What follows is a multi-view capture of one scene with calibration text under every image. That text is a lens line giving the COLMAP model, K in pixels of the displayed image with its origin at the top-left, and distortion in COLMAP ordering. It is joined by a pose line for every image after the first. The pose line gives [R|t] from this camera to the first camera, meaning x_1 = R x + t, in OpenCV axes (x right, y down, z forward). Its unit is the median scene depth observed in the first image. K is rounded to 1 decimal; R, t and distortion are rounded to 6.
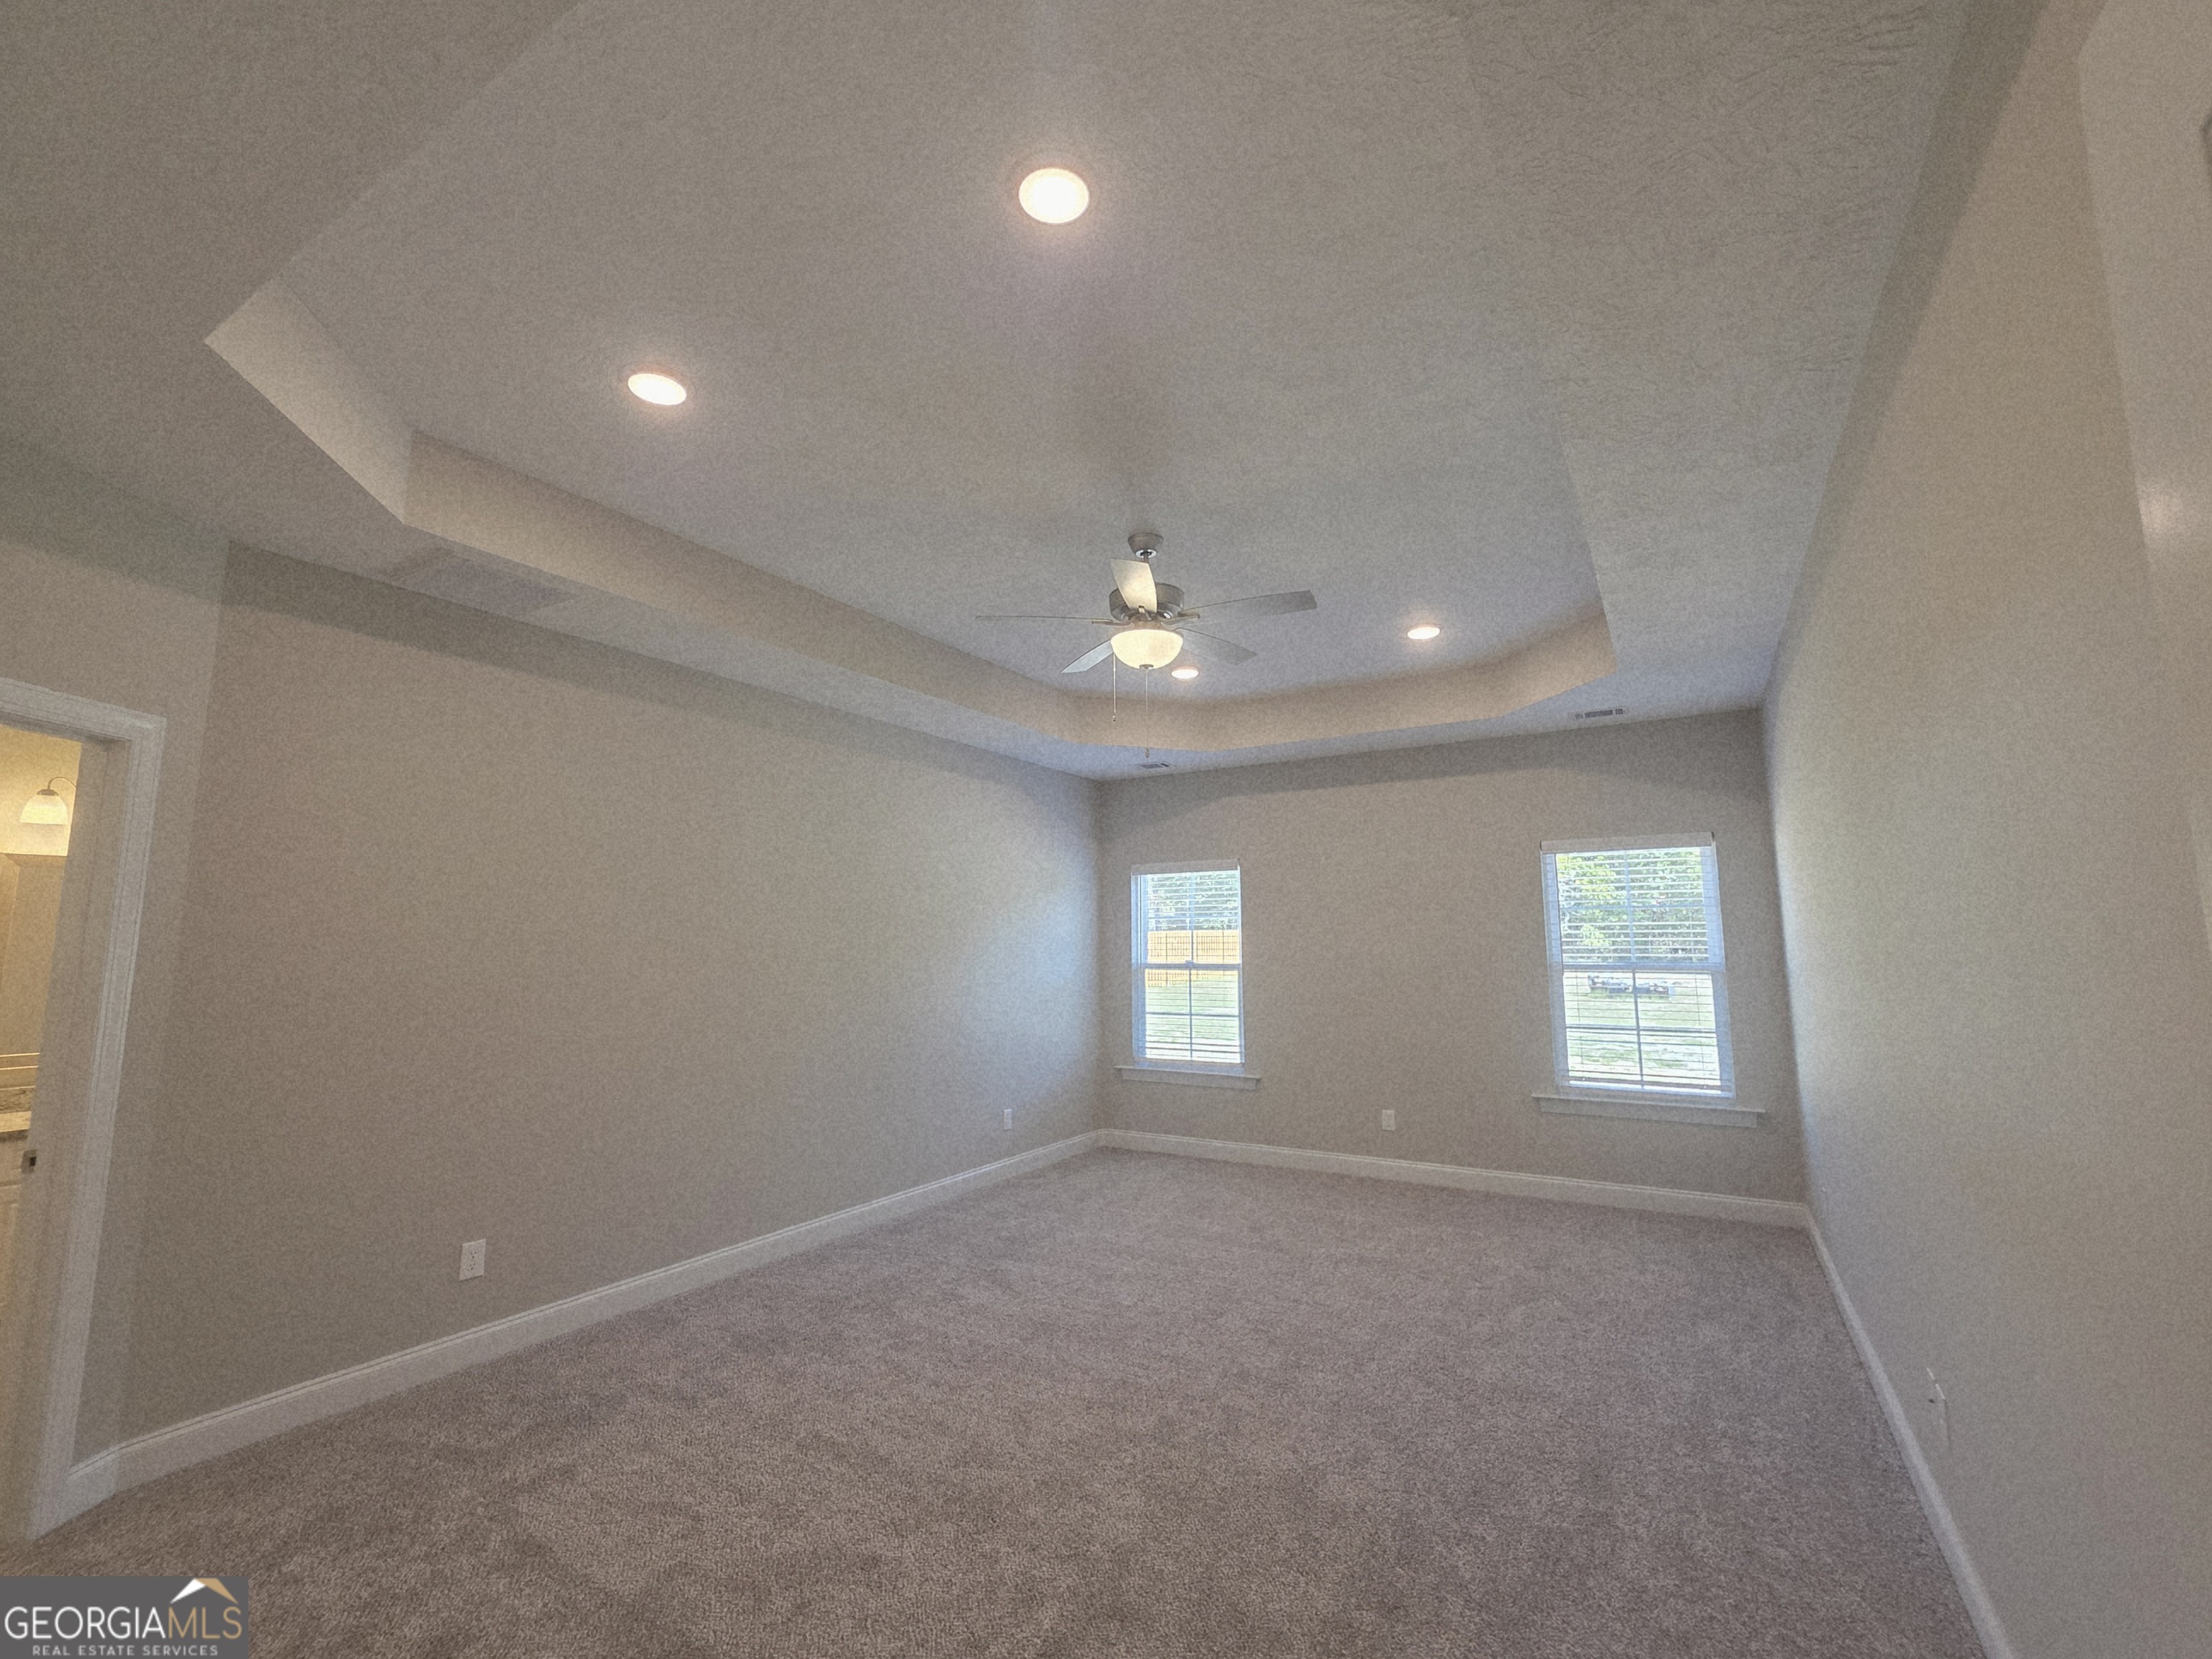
lens RADIAL K [[950.7, 0, 1106.0], [0, 950.7, 829.5], [0, 0, 1]] dist [0.014797, -0.000094]
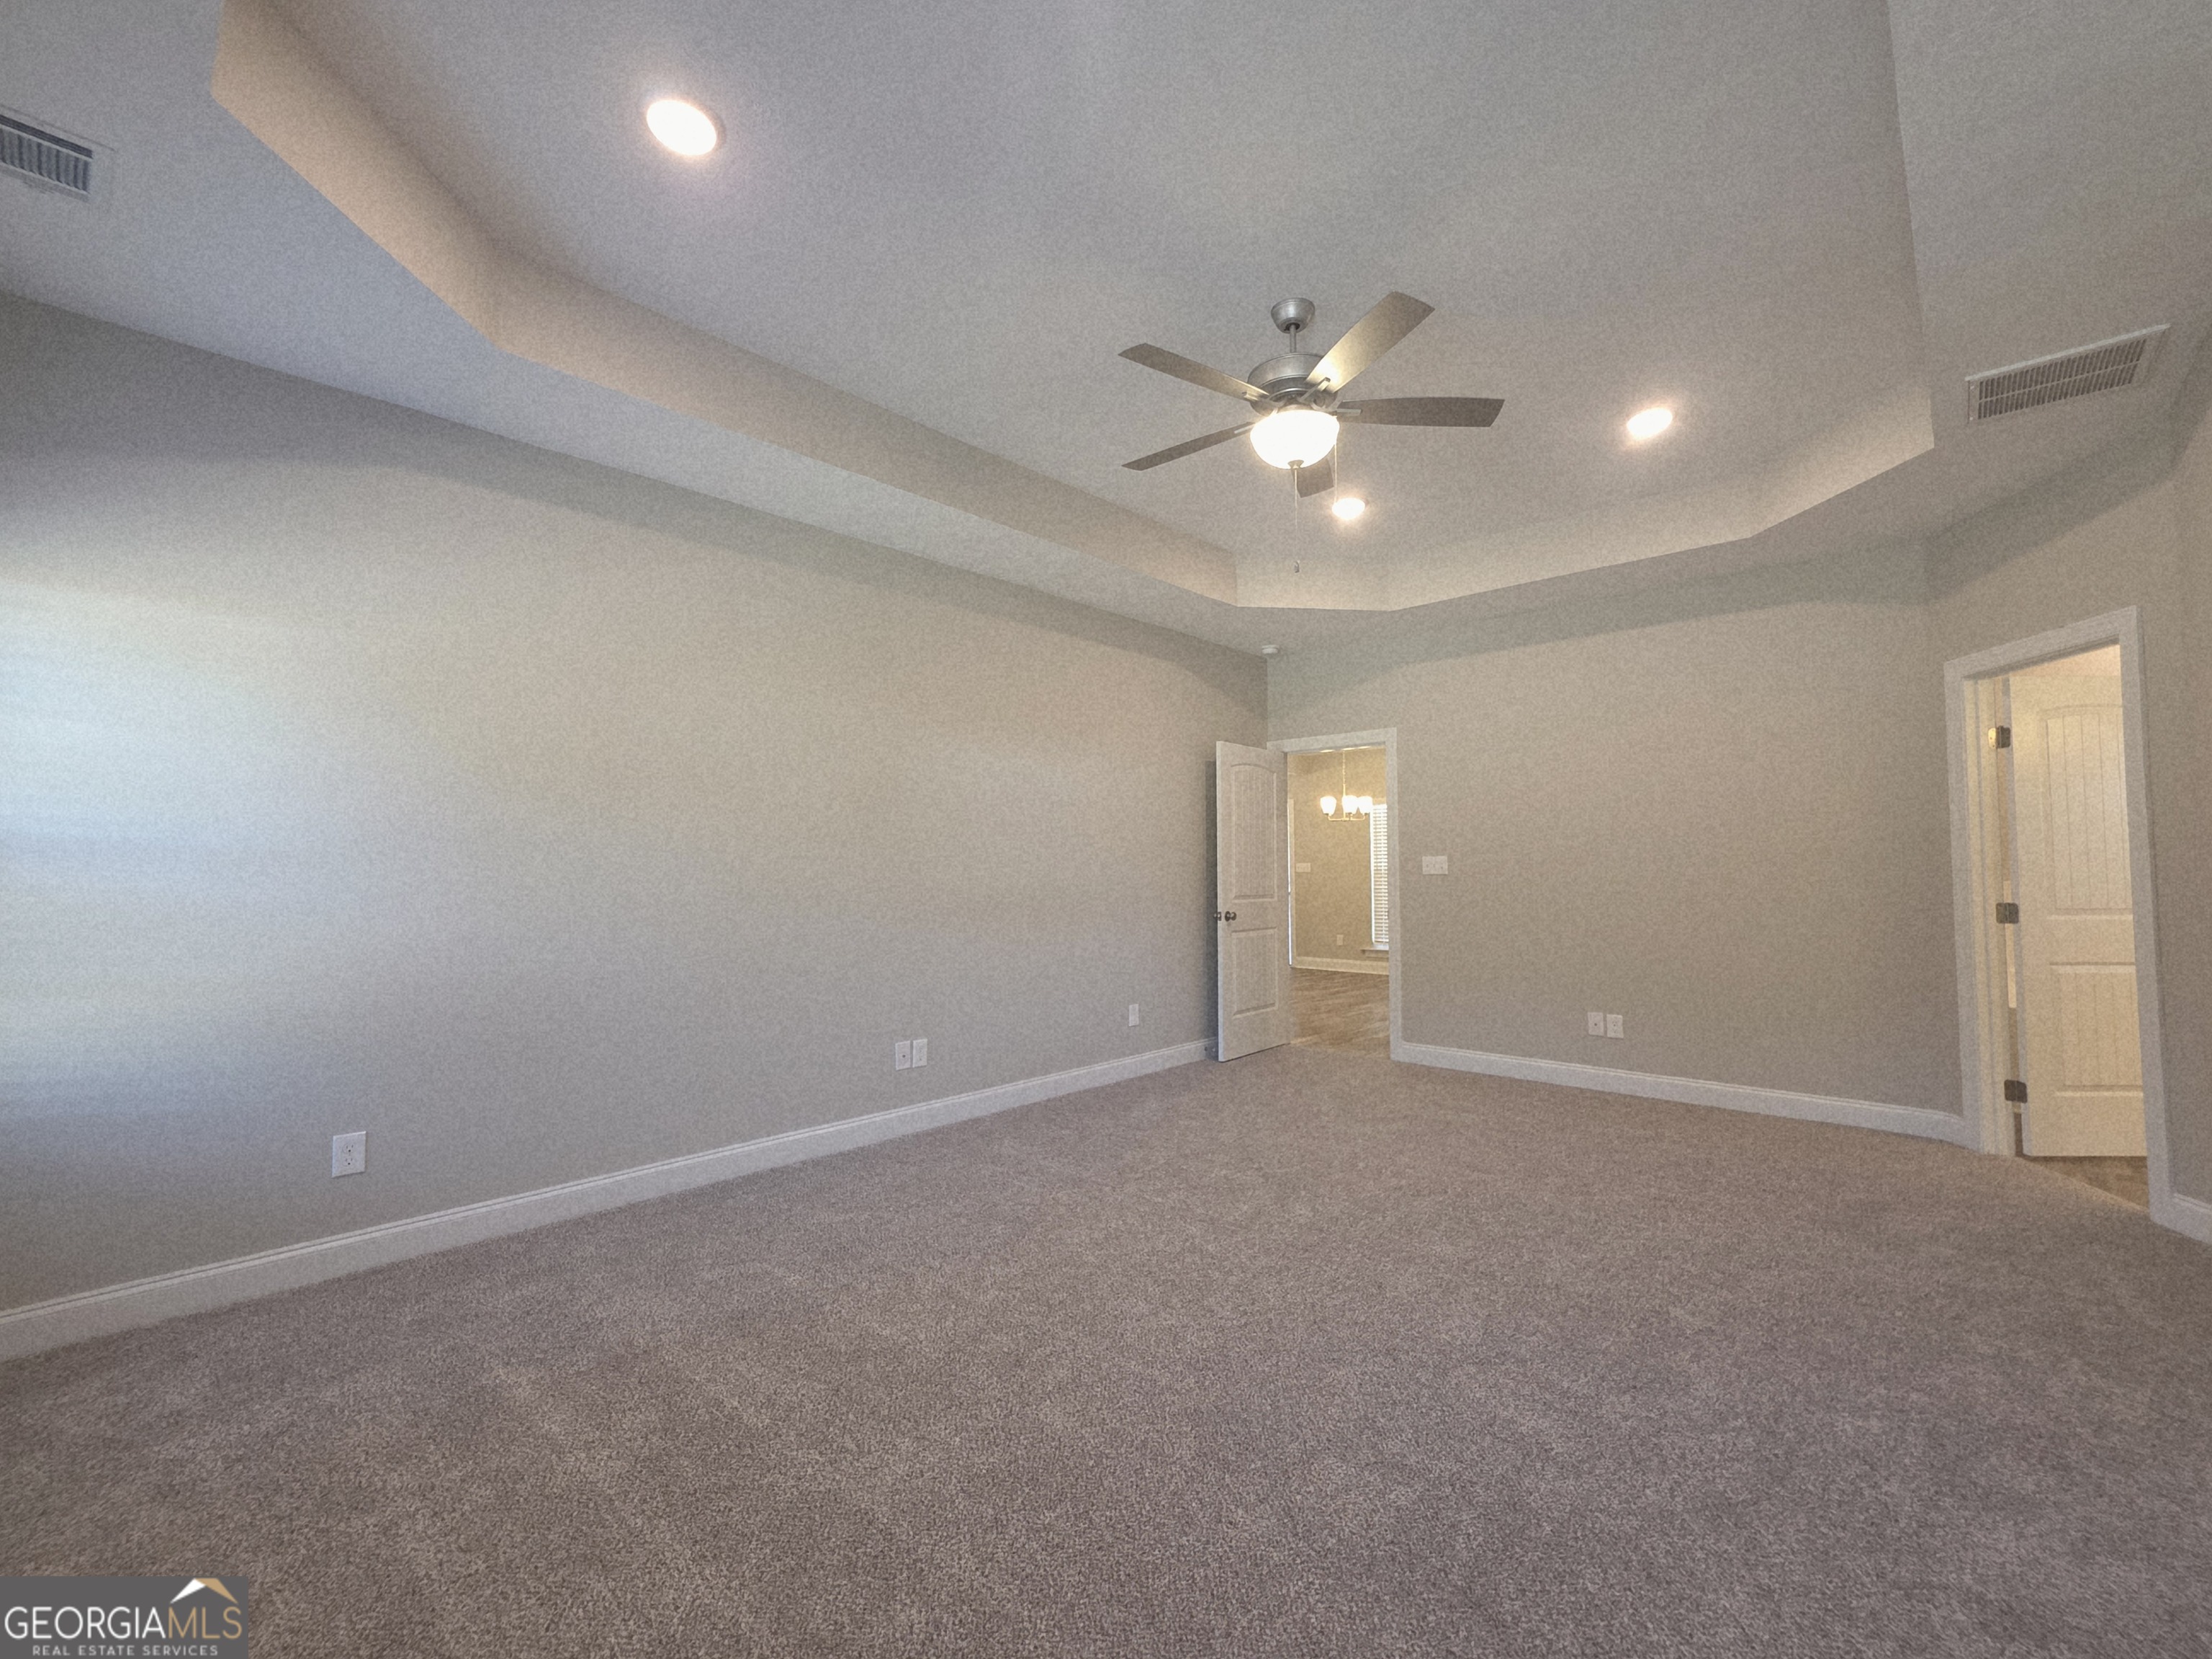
lens RADIAL K [[950.7, 0, 1106.0], [0, 950.7, 829.5], [0, 0, 1]] dist [0.014797, -0.000094]
pose [[0.978176, 0.032540, -0.205214, 0.090407], [-0.008922, 0.993328, 0.114978, 0.026310], [0.207587, -0.110638, 0.971940, 0.173083]]
